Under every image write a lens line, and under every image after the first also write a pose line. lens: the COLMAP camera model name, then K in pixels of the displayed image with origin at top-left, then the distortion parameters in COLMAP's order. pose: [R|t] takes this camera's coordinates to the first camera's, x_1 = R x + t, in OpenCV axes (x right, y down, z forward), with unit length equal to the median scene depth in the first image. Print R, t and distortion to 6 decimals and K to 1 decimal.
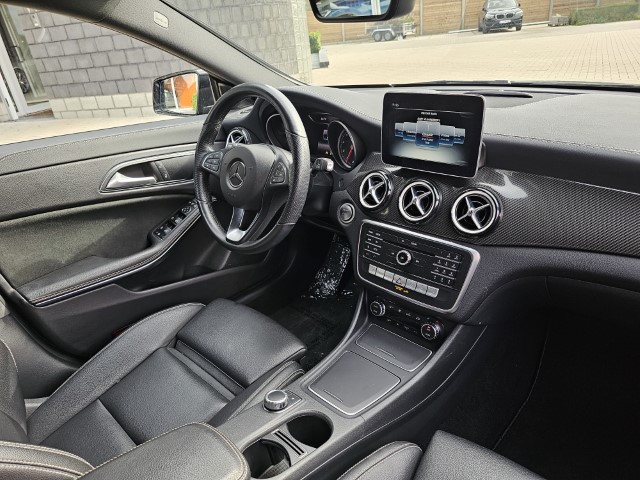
lens RADIAL K [[433.7, 0, 317.2], [0, 433.7, 238.7], [0, 0, 1]] dist [0.021636, -0.006283]
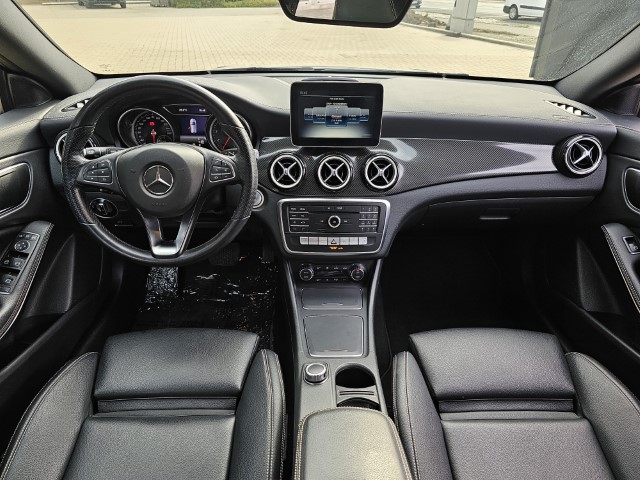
lens RADIAL K [[433.7, 0, 317.2], [0, 433.7, 238.7], [0, 0, 1]] dist [0.021636, -0.006283]
pose [[0.708562, -0.270947, 0.651558, -0.634157], [0.243274, 0.960534, 0.134876, -0.084473], [-0.662388, 0.062939, 0.746512, 0.147666]]
